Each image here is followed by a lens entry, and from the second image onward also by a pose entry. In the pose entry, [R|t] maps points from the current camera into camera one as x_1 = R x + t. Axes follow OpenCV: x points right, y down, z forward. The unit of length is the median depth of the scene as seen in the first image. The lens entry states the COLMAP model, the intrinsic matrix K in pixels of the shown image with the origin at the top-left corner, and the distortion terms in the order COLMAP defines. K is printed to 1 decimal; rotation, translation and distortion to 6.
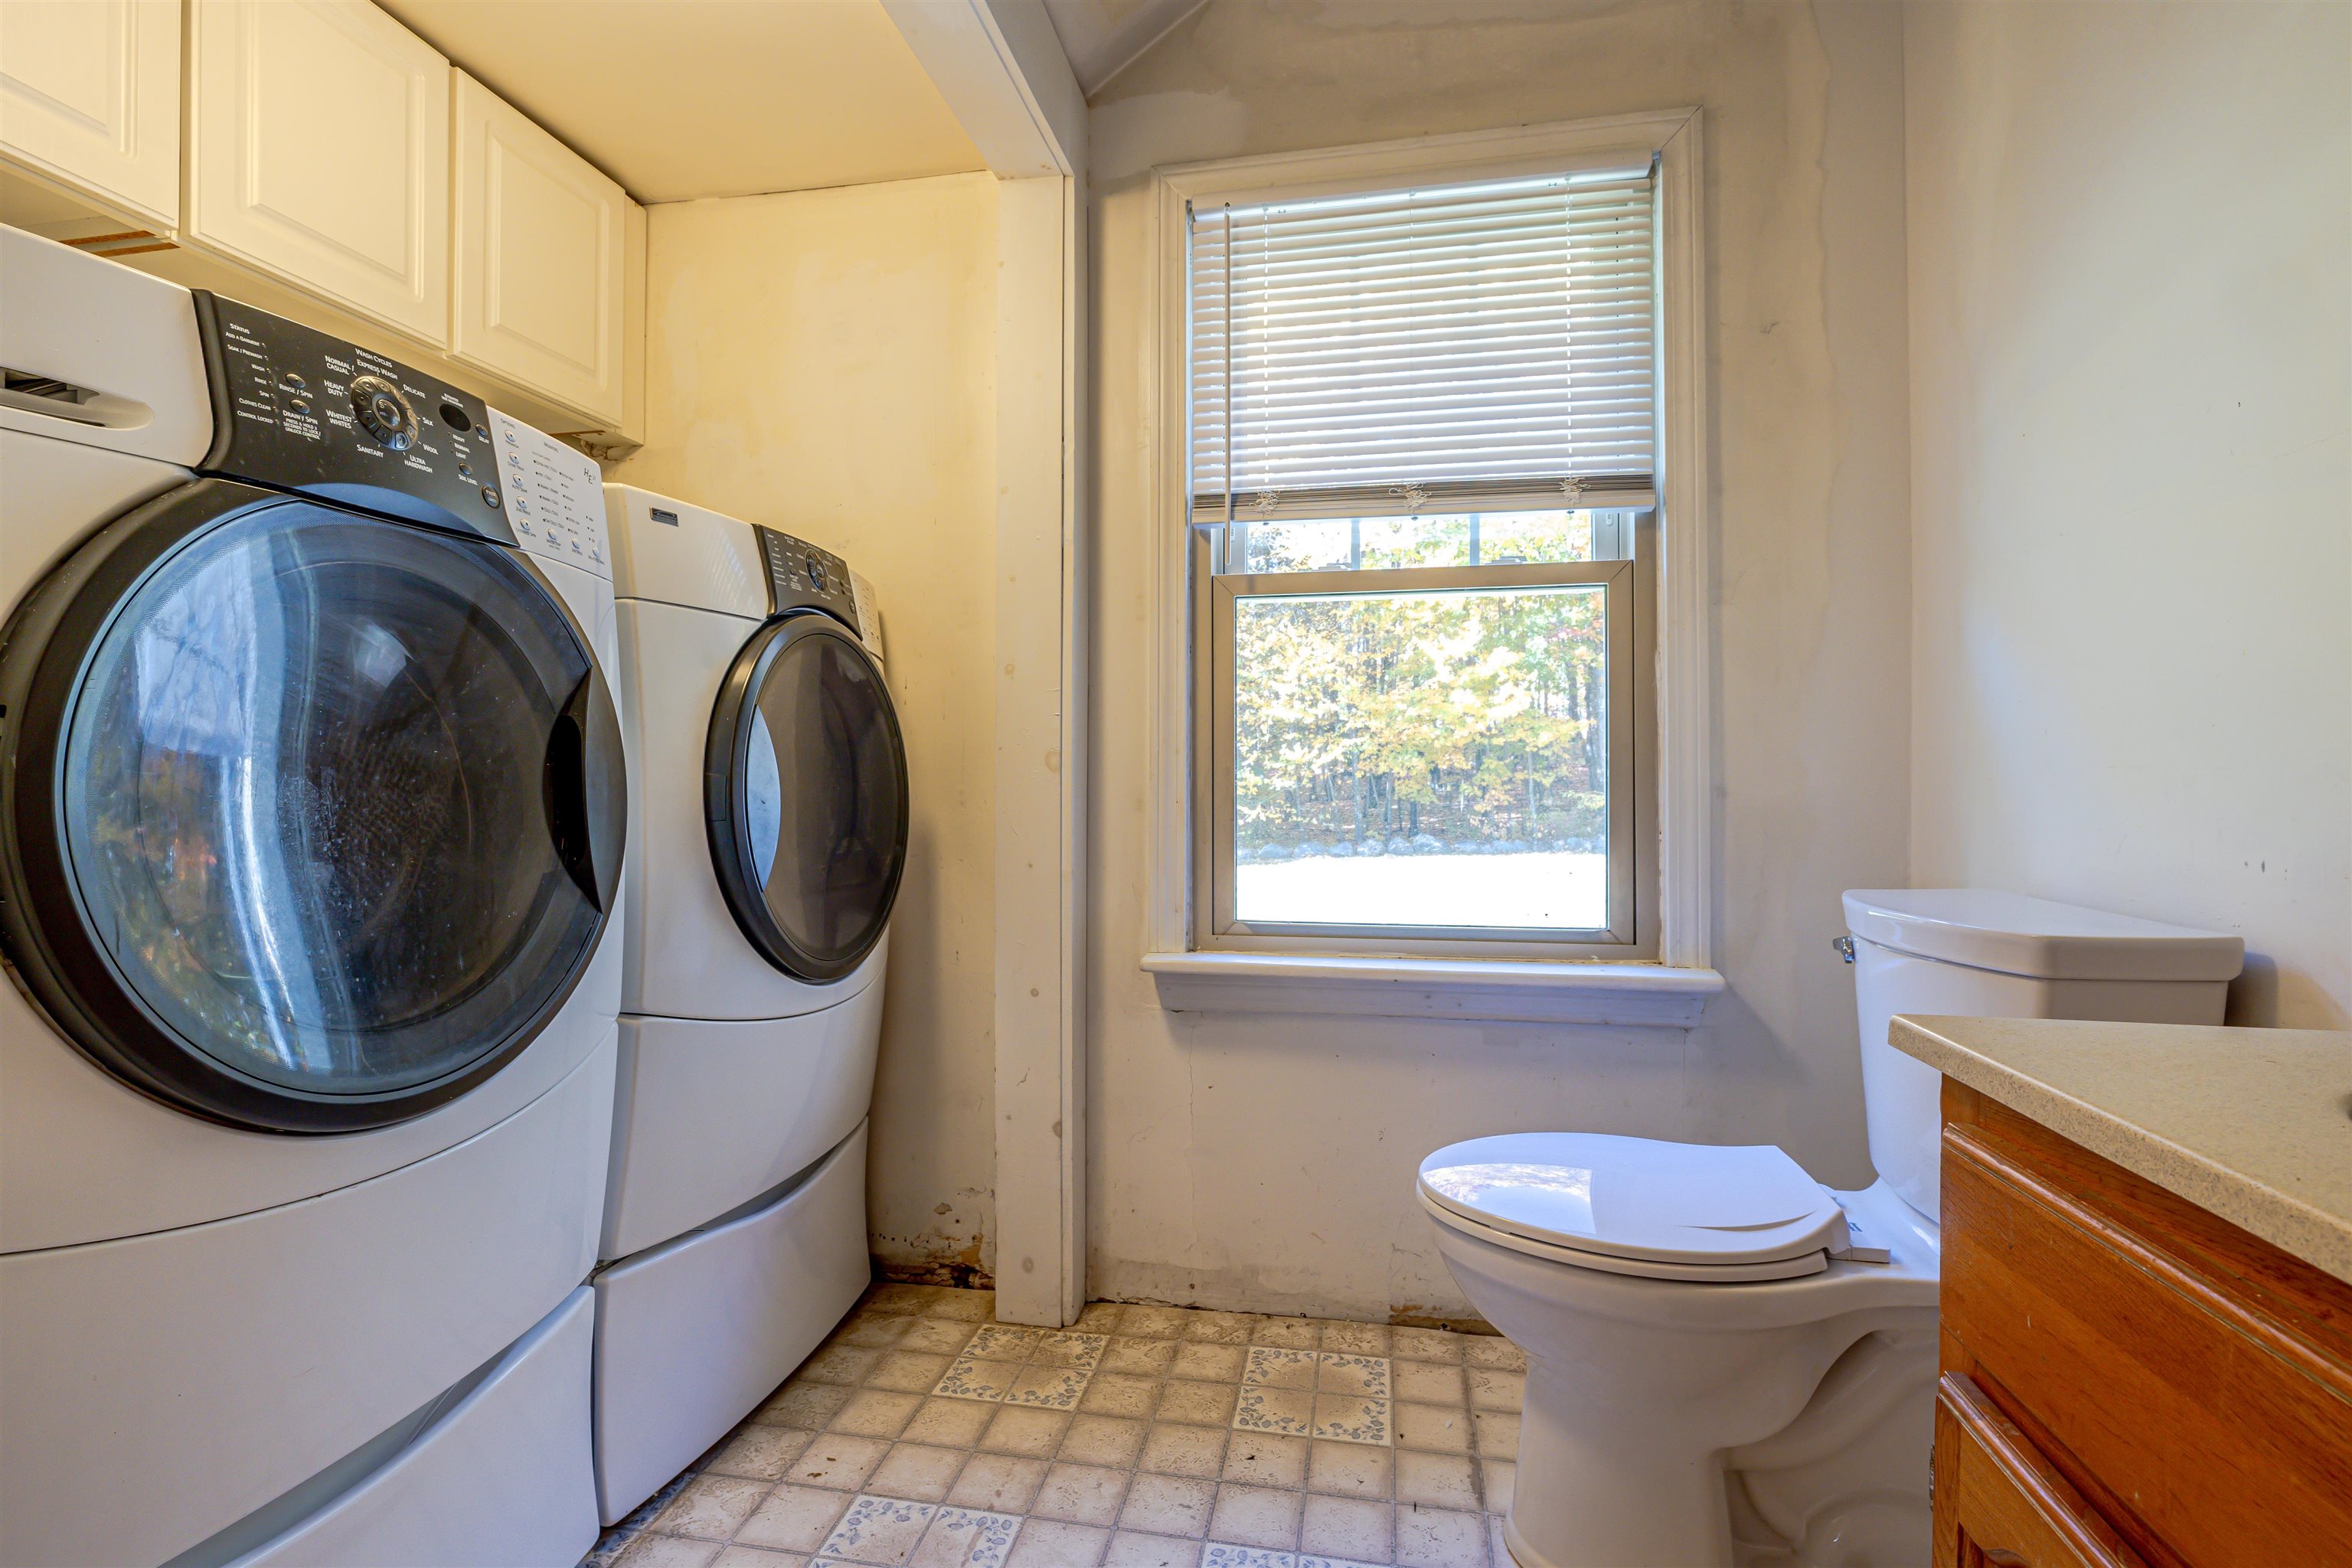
lens RADIAL K [[1100.4, 0, 1175.0], [0, 1100.4, 781.1], [0, 0, 1]] dist [-0.009776, 0.001915]
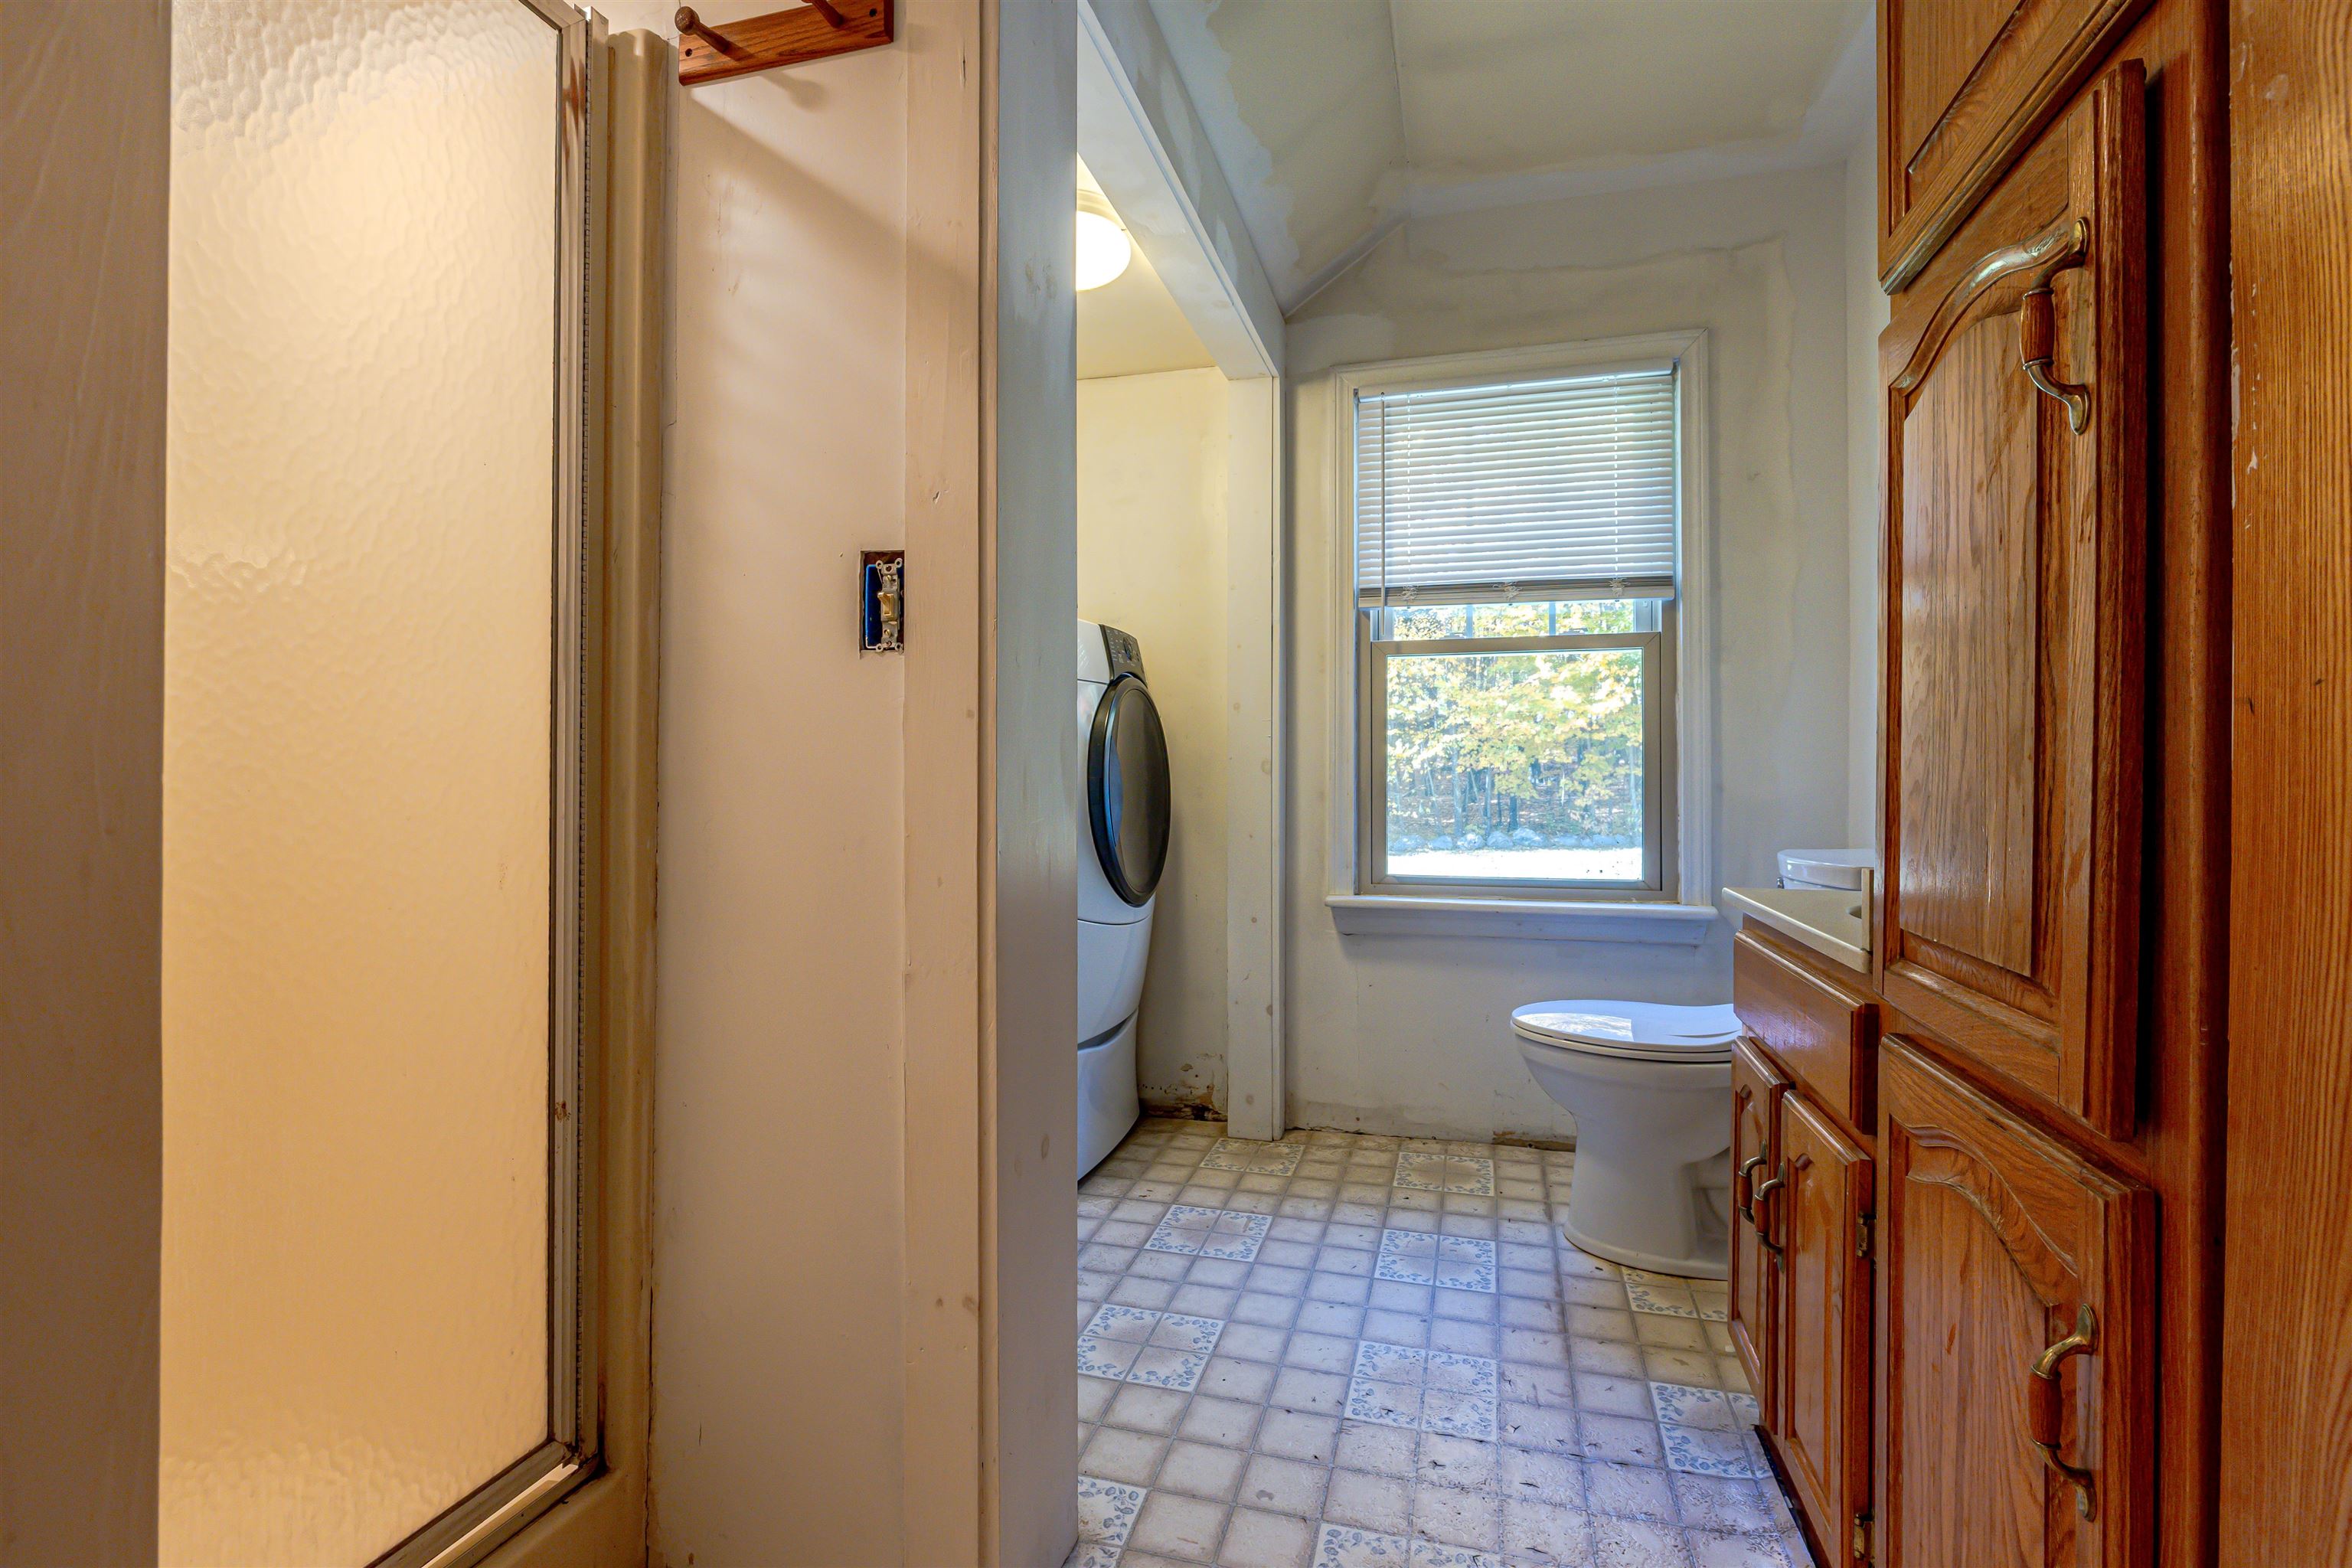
lens RADIAL K [[1100.4, 0, 1175.3], [0, 1100.4, 779.8], [0, 0, 1]] dist [-0.009776, 0.001915]
pose [[0.996363, 0.000266, -0.085204, -0.106932], [0.000061, 0.999993, 0.003837, -0.006494], [0.085204, -0.003828, 0.996356, -0.518578]]
